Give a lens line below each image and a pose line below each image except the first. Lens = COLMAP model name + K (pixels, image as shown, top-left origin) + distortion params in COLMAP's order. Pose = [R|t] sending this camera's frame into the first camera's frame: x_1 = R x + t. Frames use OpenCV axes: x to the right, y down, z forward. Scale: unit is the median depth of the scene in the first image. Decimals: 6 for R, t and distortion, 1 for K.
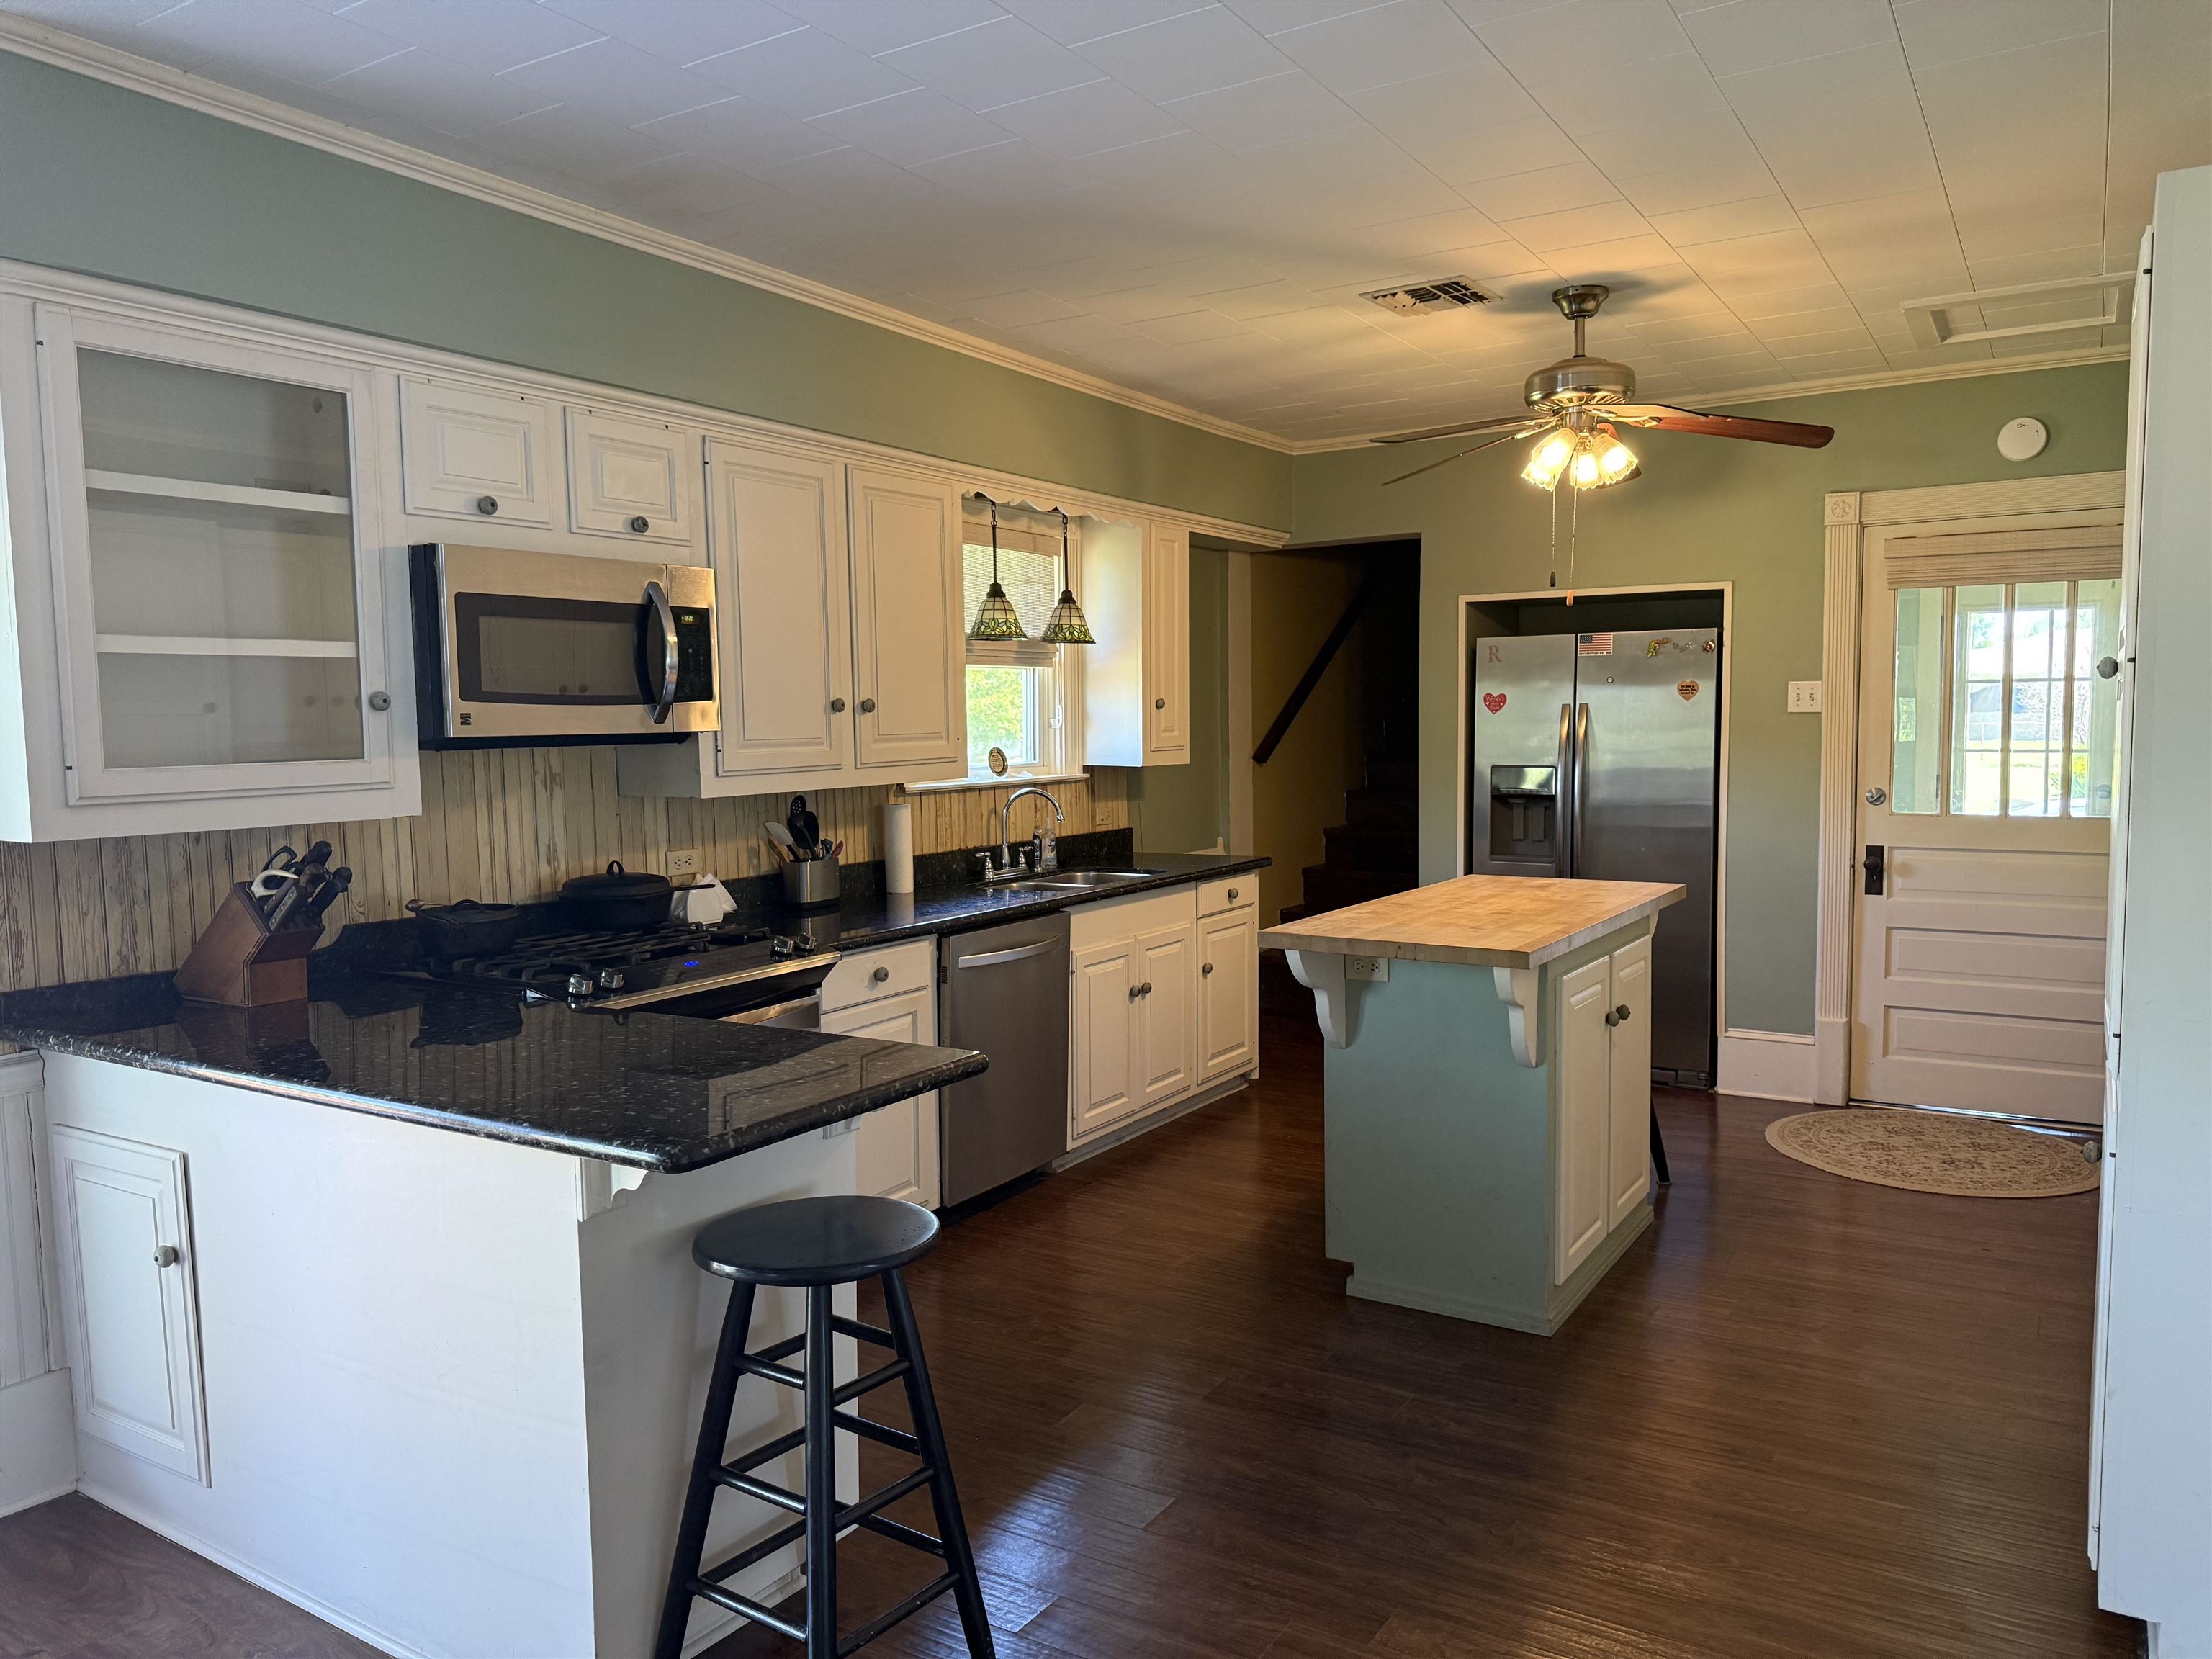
lens RADIAL K [[1546.9, 0, 1046.2], [0, 1546.9, 784.7], [0, 0, 1]] dist [-0.003454, -0.003603]
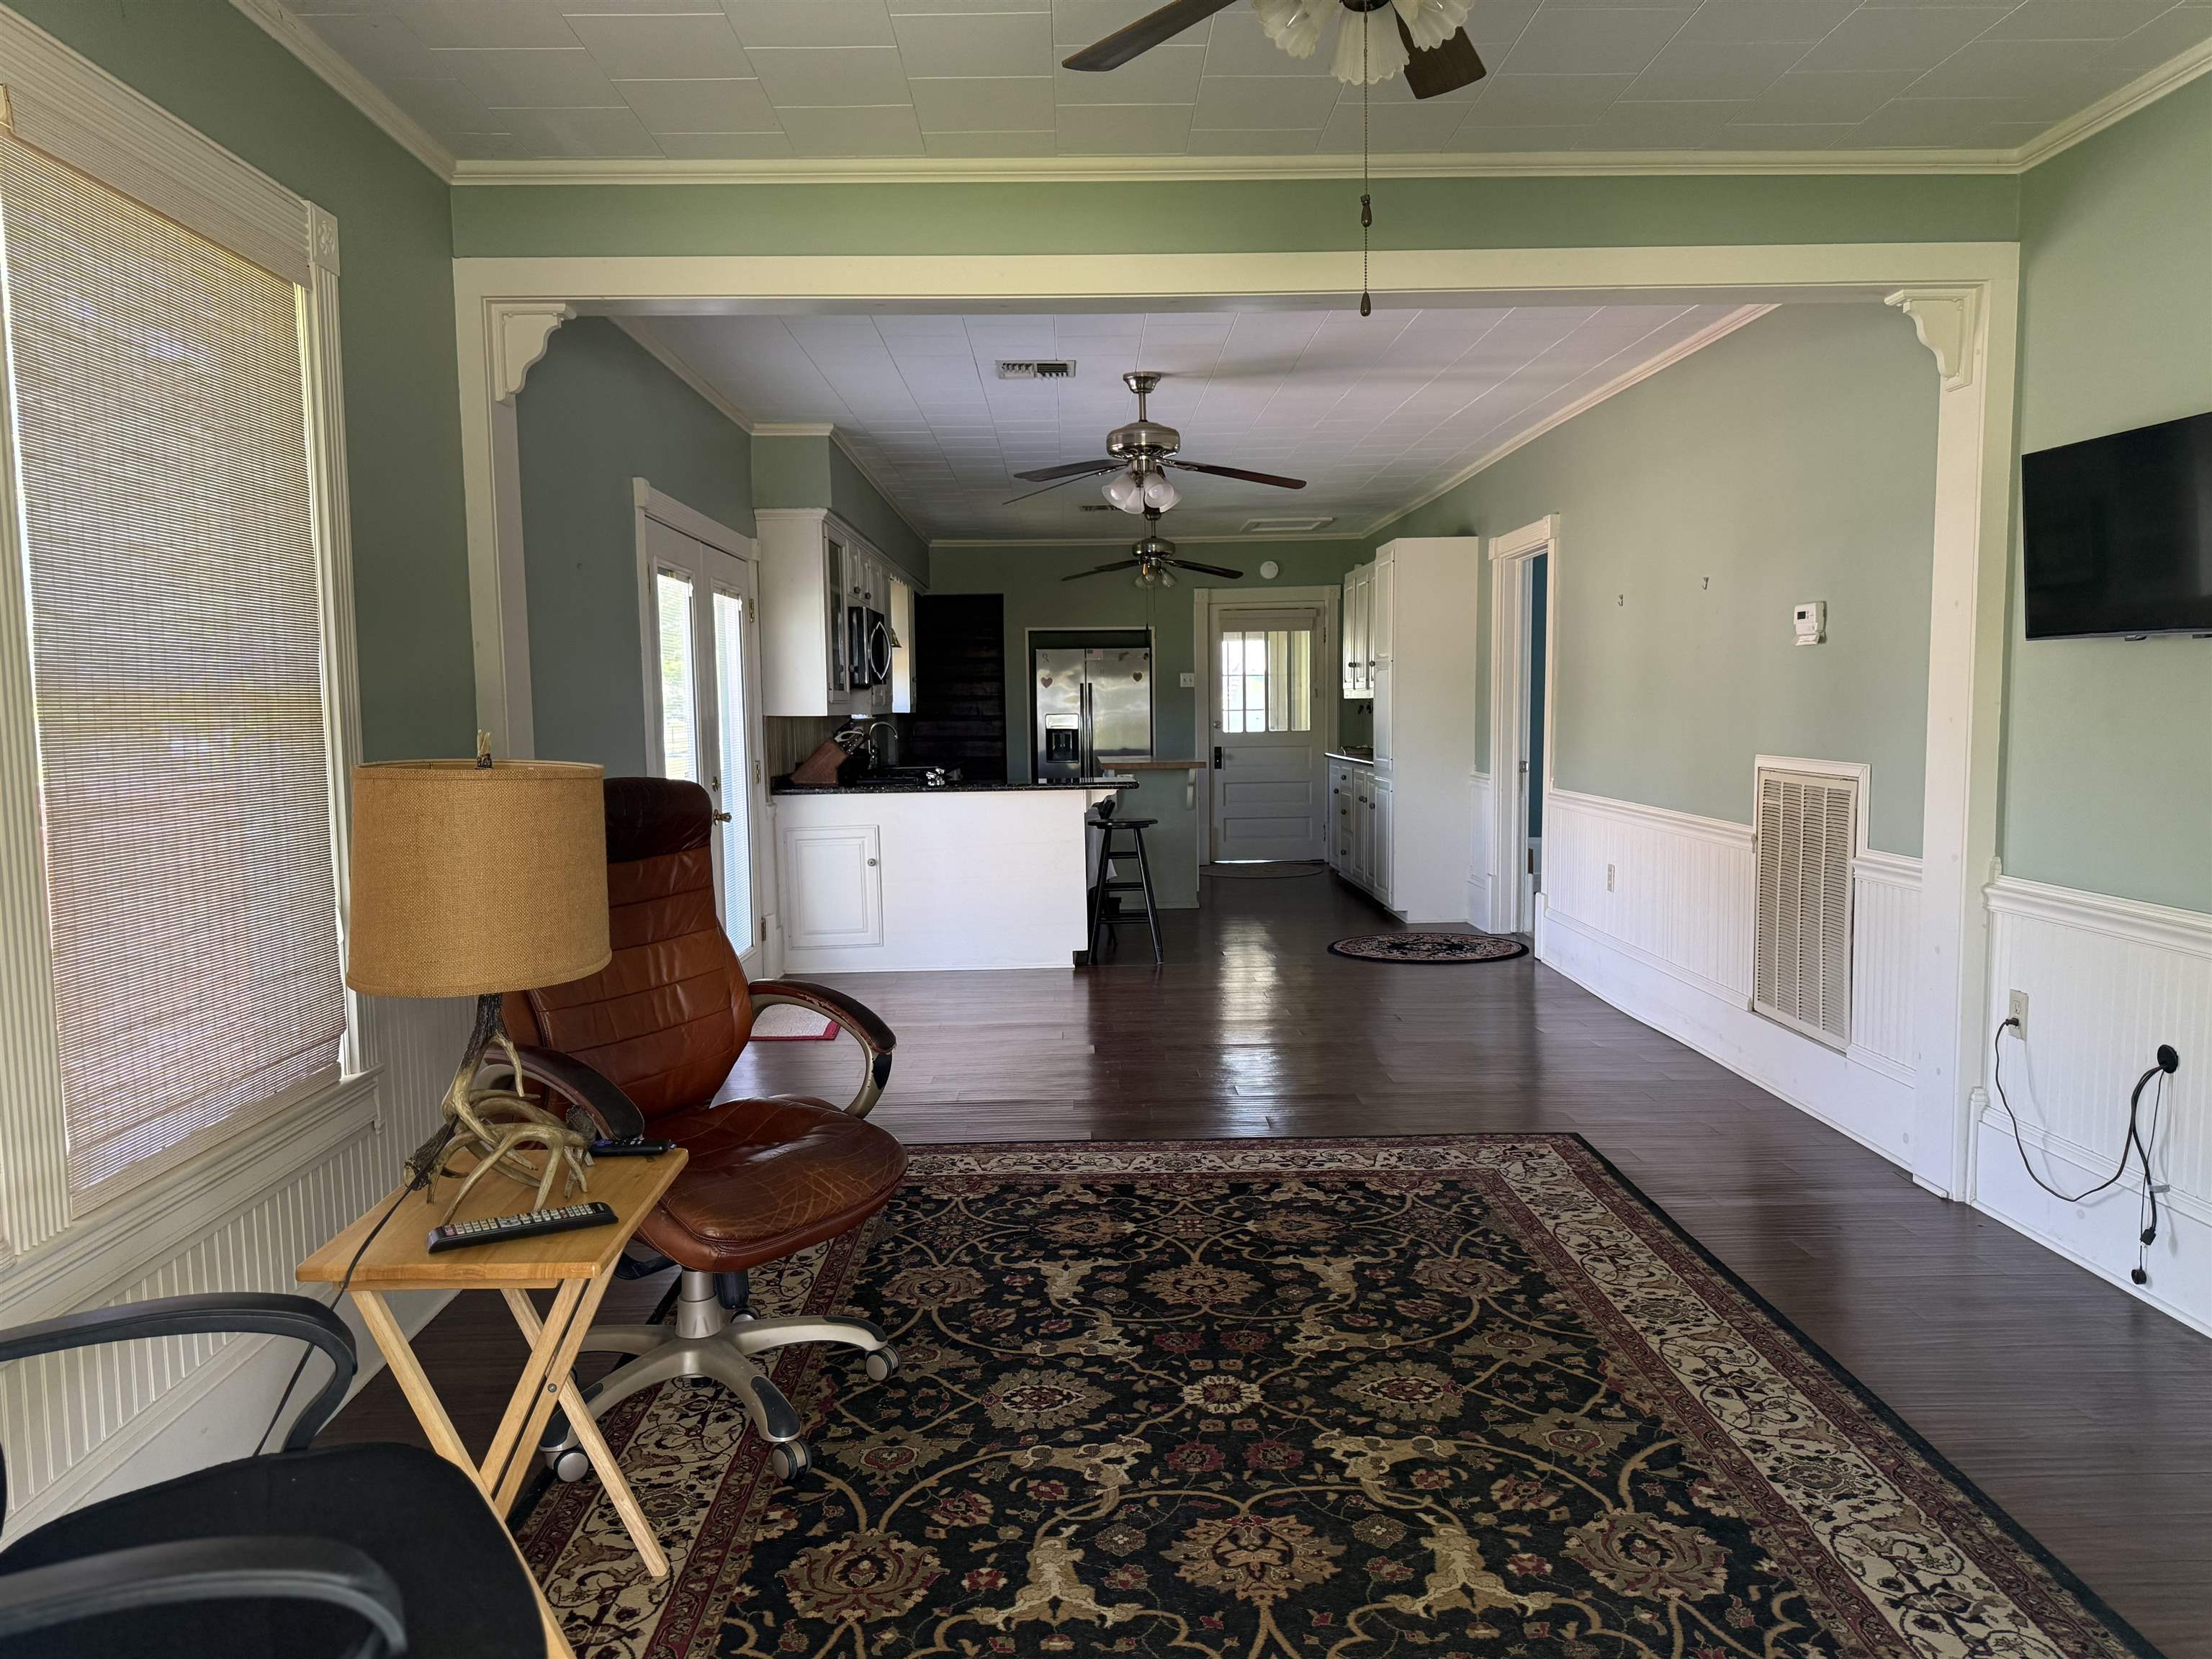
lens RADIAL K [[1536.0, 0, 1106.0], [0, 1536.0, 829.5], [0, 0, 1]] dist [0.007652, -0.005317]
pose [[0.824483, -0.044147, 0.564162, -0.817170], [0.029597, 0.998952, 0.034916, 0.072956], [-0.565112, -0.012090, 0.824926, -0.711977]]
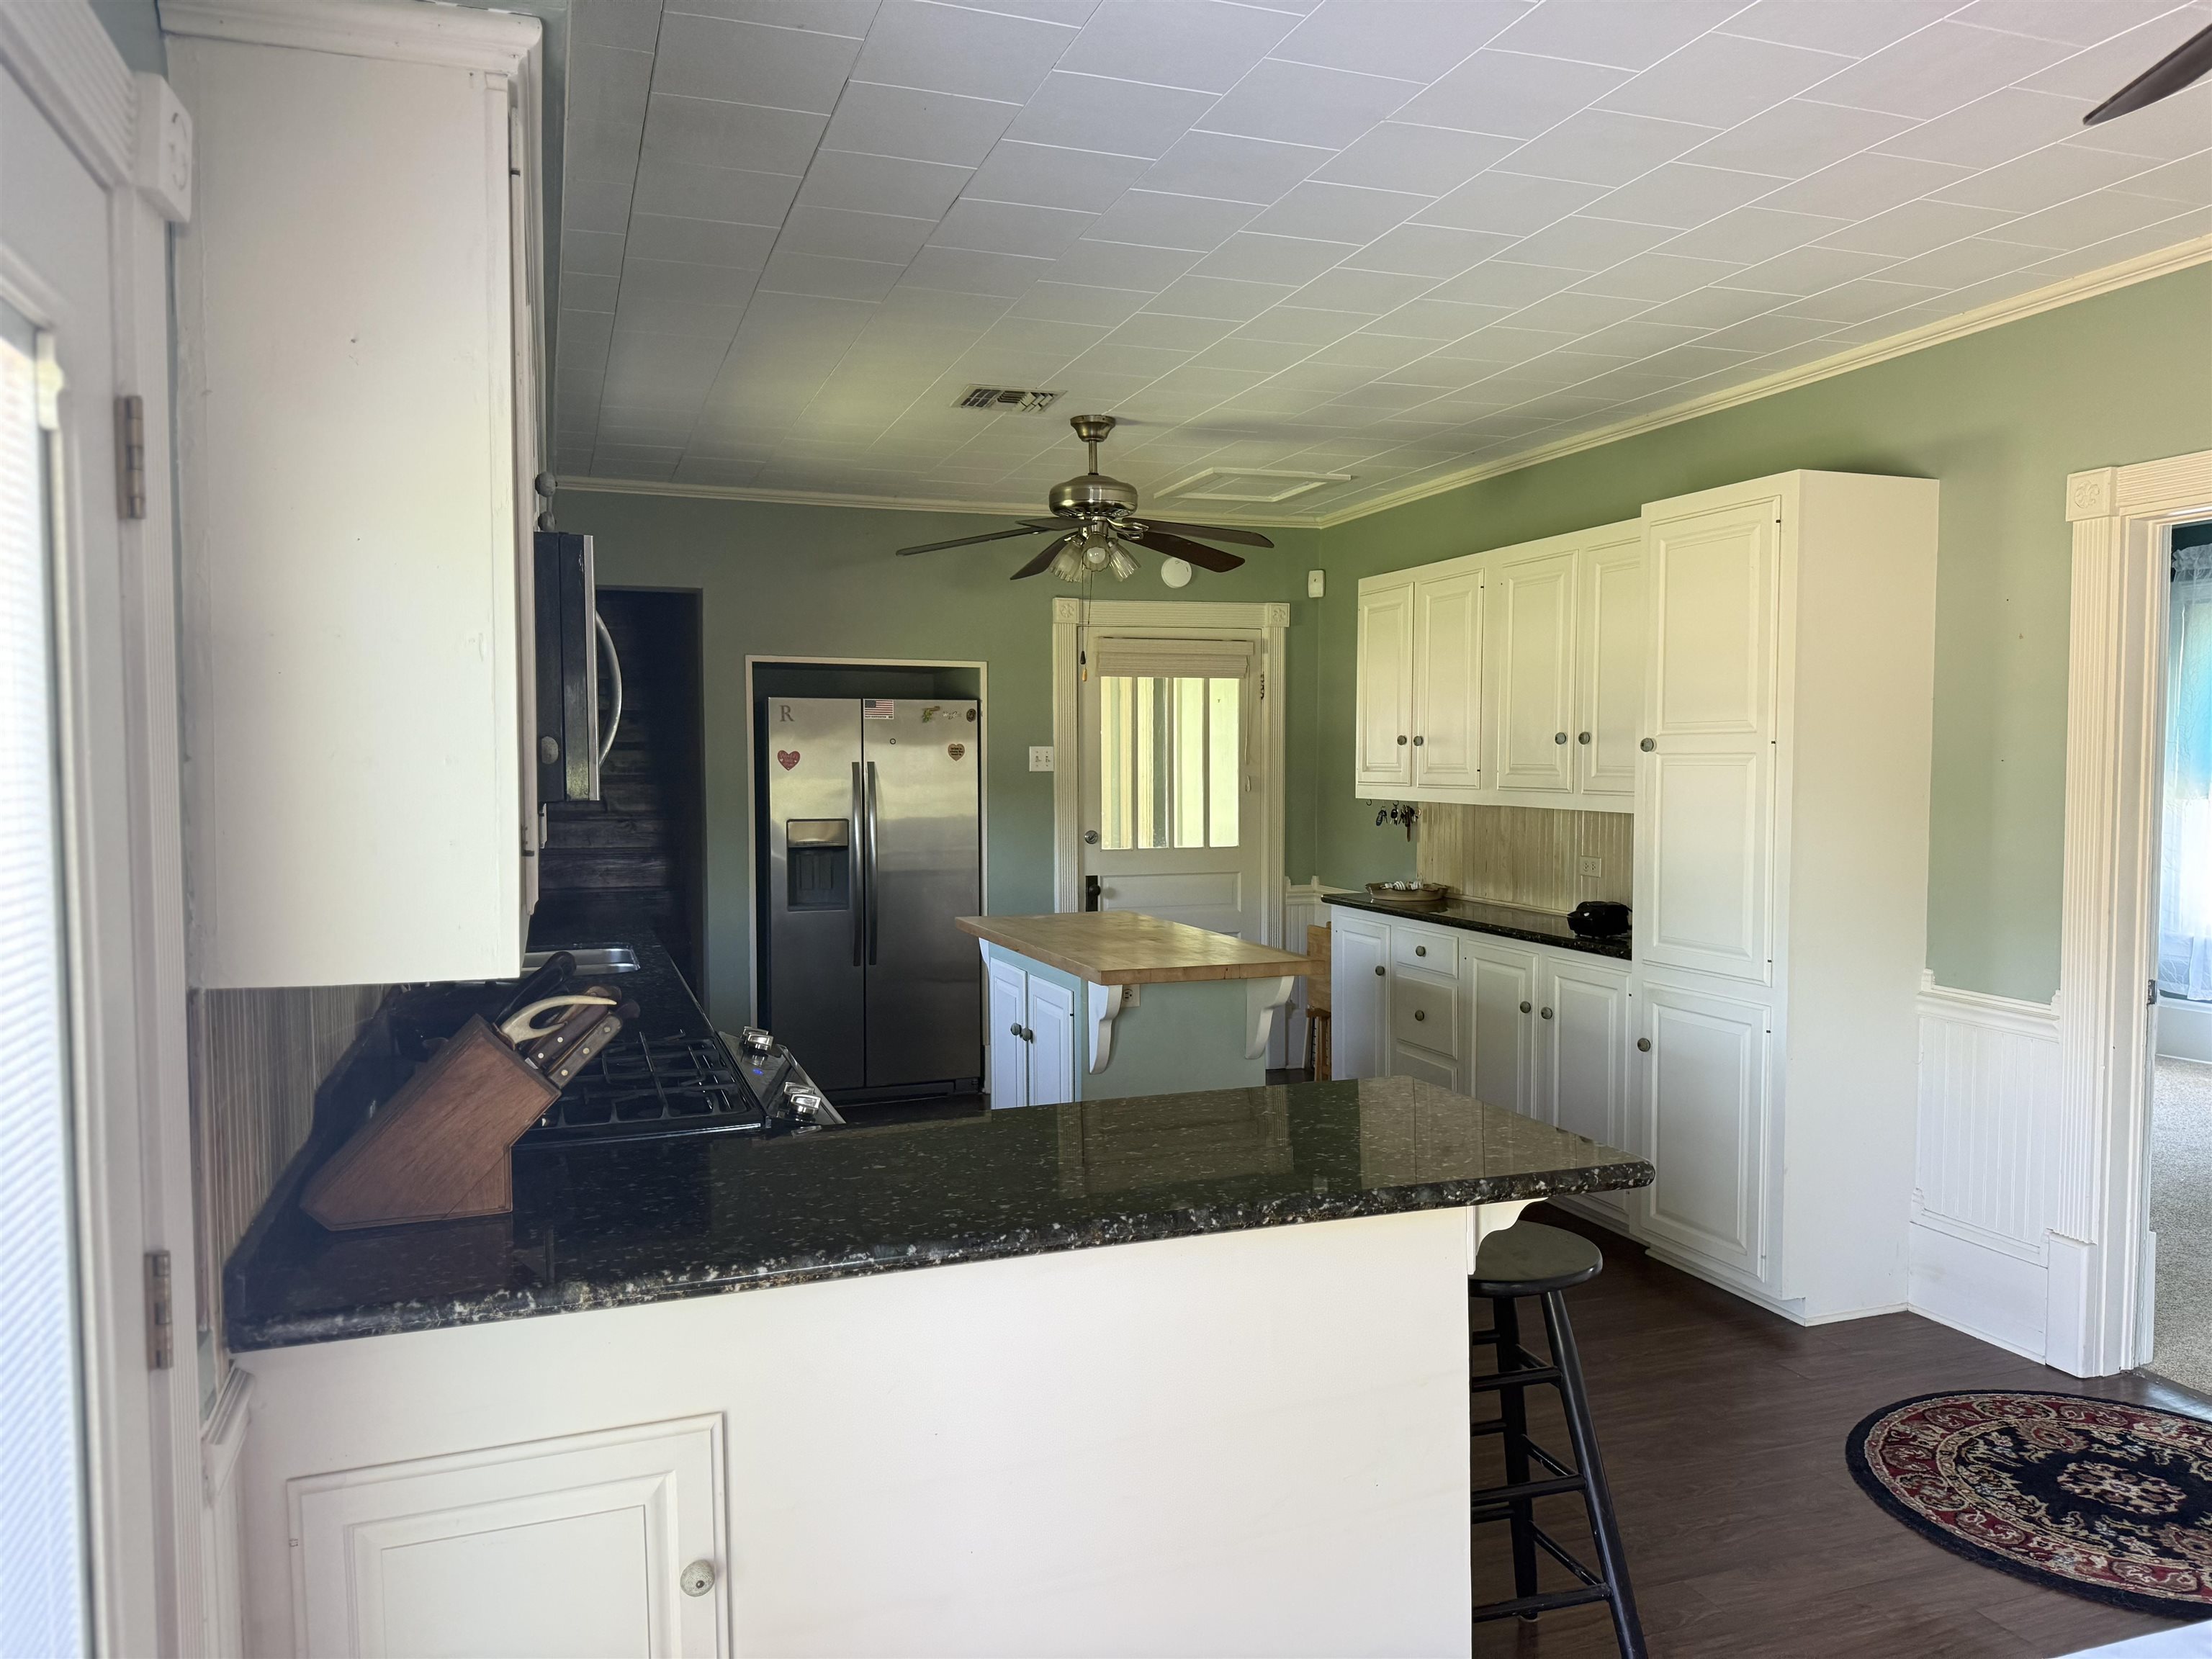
lens RADIAL K [[1536.0, 0, 1106.0], [0, 1536.0, 829.5], [0, 0, 1]] dist [0.007652, -0.005317]
pose [[0.606084, -0.023273, 0.795060, -0.445955], [0.027698, 0.999583, 0.008146, -0.008413], [-0.794918, 0.017085, 0.606476, 0.205218]]
